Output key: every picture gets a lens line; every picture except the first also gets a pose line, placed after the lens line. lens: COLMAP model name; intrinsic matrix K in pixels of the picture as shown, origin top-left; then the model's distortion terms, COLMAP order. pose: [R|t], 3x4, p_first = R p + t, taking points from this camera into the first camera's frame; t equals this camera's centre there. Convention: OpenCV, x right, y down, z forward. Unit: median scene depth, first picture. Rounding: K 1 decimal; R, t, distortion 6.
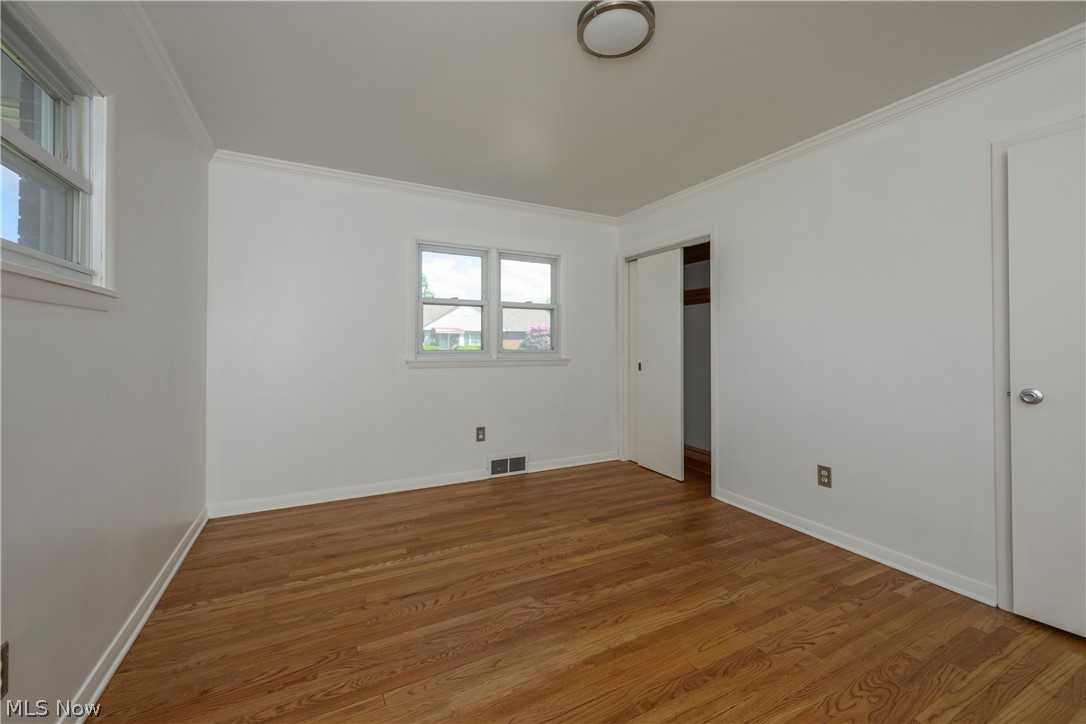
lens RADIAL K [[436.7, 0, 542.7], [0, 436.7, 340.4], [0, 0, 1]] dist [-0.000193, 0.000032]
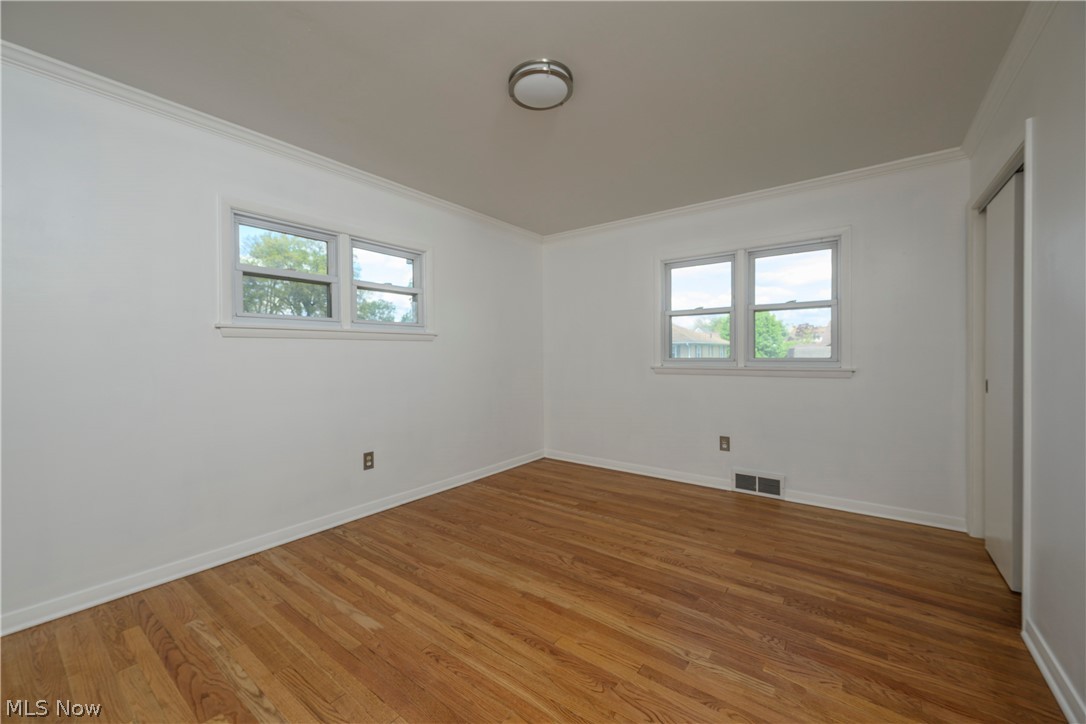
lens RADIAL K [[427.4, 0, 538.1], [0, 427.4, 361.0], [0, 0, 1]] dist [-0.000686, -0.000028]
pose [[0.424087, 0.008598, -0.905581, 0.776198], [0.017023, 0.999703, 0.017463, 0.007326], [0.905461, -0.022822, 0.423815, 0.306169]]
